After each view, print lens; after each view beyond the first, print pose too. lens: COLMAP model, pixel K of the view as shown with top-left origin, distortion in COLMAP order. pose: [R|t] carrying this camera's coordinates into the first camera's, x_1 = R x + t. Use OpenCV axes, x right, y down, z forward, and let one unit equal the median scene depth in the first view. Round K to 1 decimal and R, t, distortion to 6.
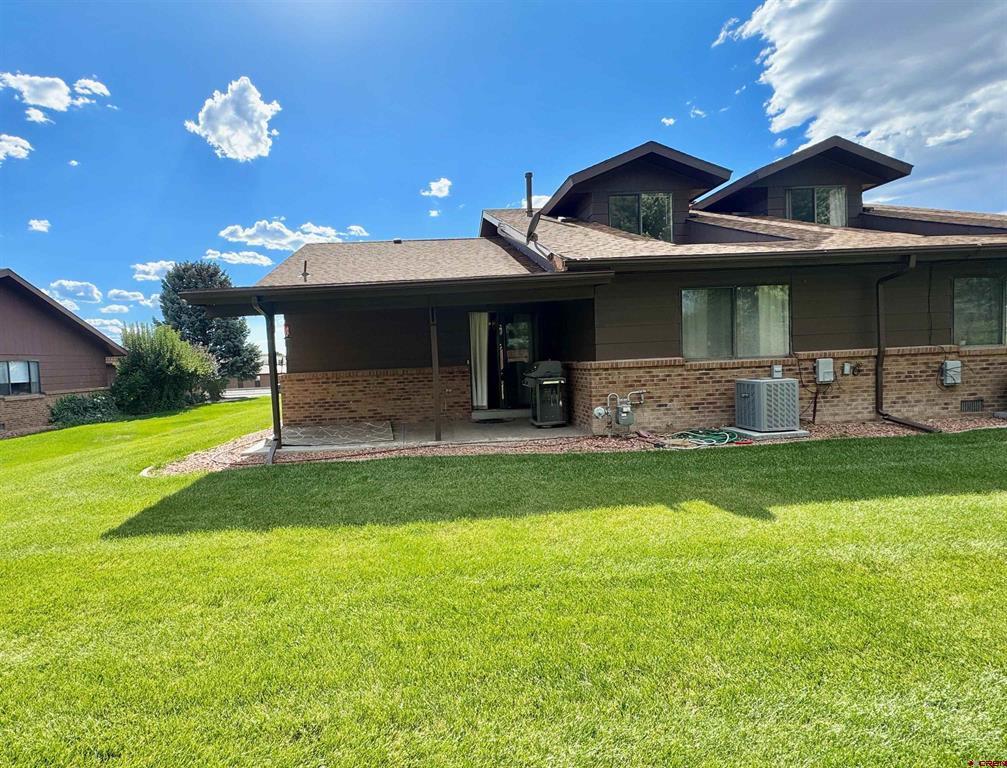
lens RADIAL K [[443.6, 0, 432.7], [0, 443.6, 381.2], [0, 0, 1]] dist [0.000138, -0.000008]
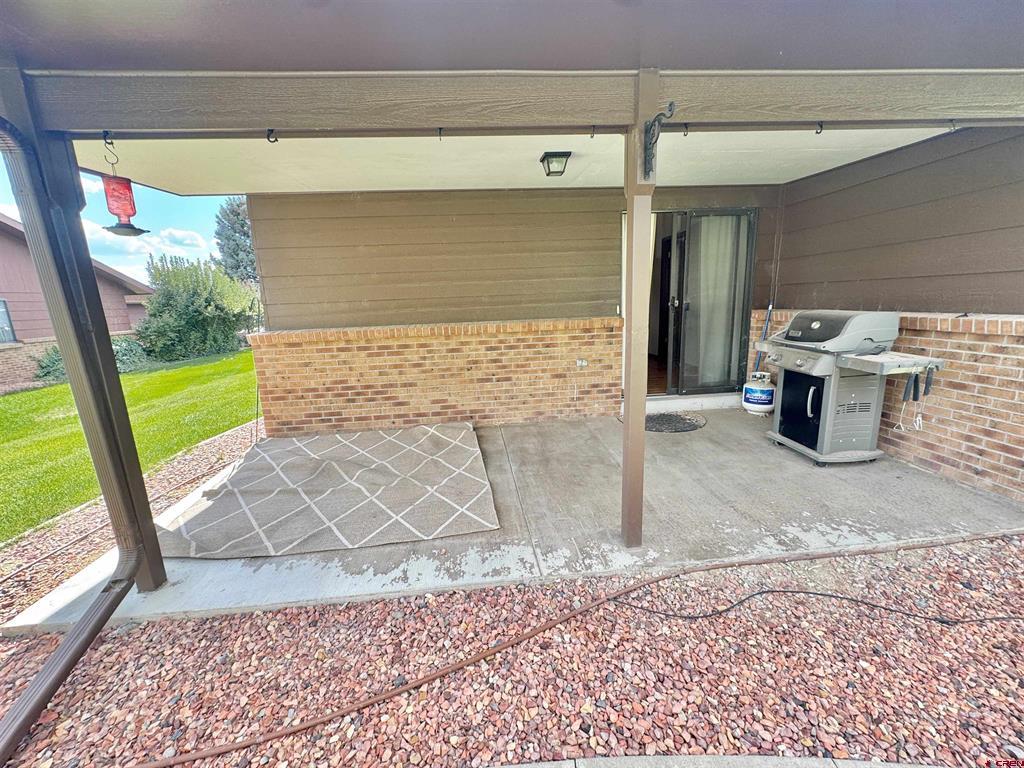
lens RADIAL K [[408.4, 0, 512.0], [0, 408.4, 384.0], [0, 0, 1]] dist [-0.001651, 0.000102]
pose [[0.998910, -0.003083, 0.046586, -0.071530], [-0.004089, 0.988205, 0.153083, -0.029722], [-0.046508, -0.153107, 0.987115, 0.518240]]
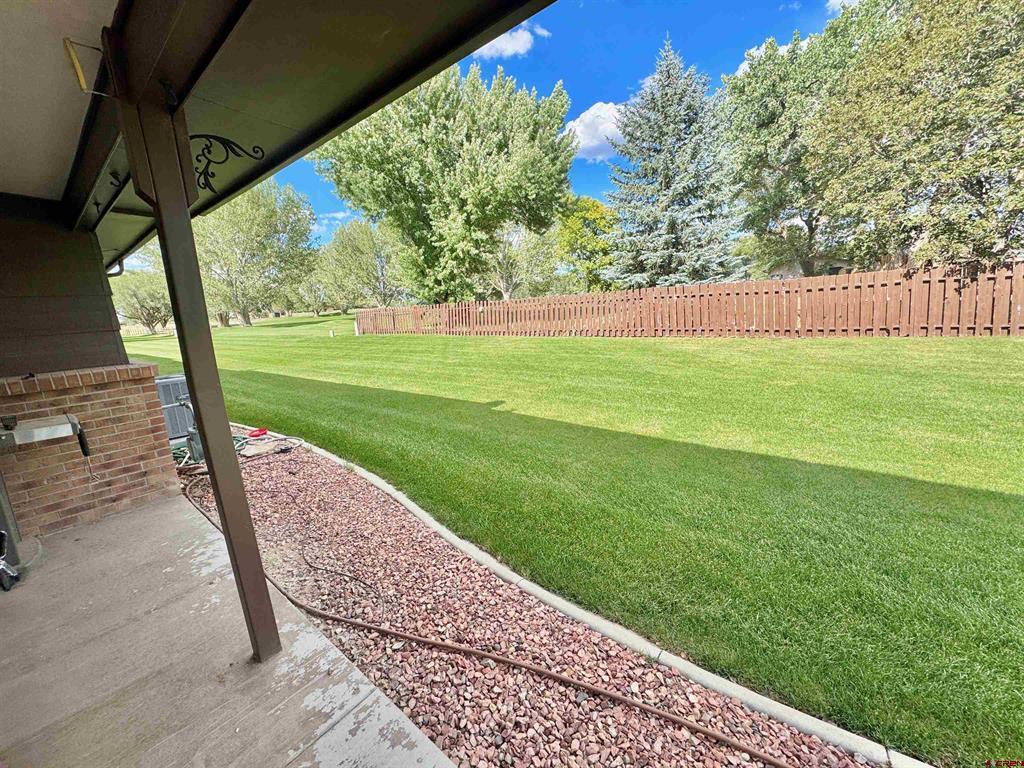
lens RADIAL K [[408.4, 0, 512.0], [0, 408.4, 384.0], [0, 0, 1]] dist [-0.001651, 0.000102]
pose [[-0.737493, -0.034060, 0.674495, -0.193300], [0.128981, 0.973241, 0.190173, -0.040202], [-0.662924, 0.227249, -0.713366, 0.767954]]
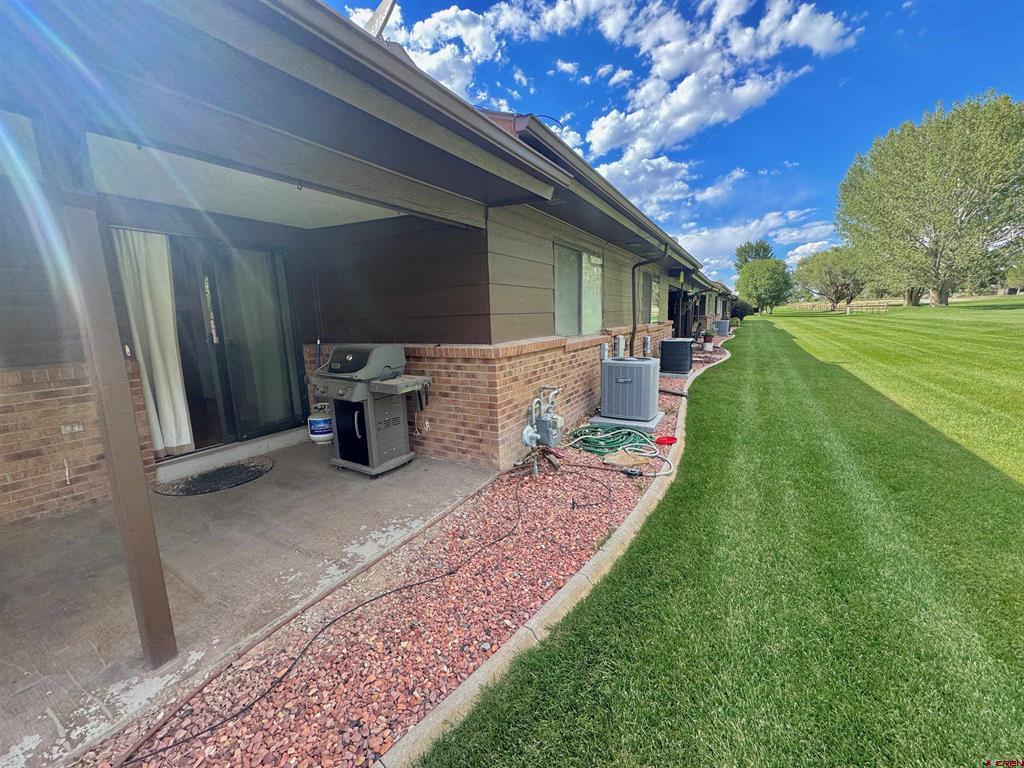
lens RADIAL K [[408.4, 0, 512.0], [0, 408.4, 384.0], [0, 0, 1]] dist [-0.001651, 0.000102]
pose [[0.543552, -0.108392, 0.832347, -0.043728], [0.047501, 0.994010, 0.098425, -0.032929], [-0.838030, -0.013962, 0.545445, 0.510022]]
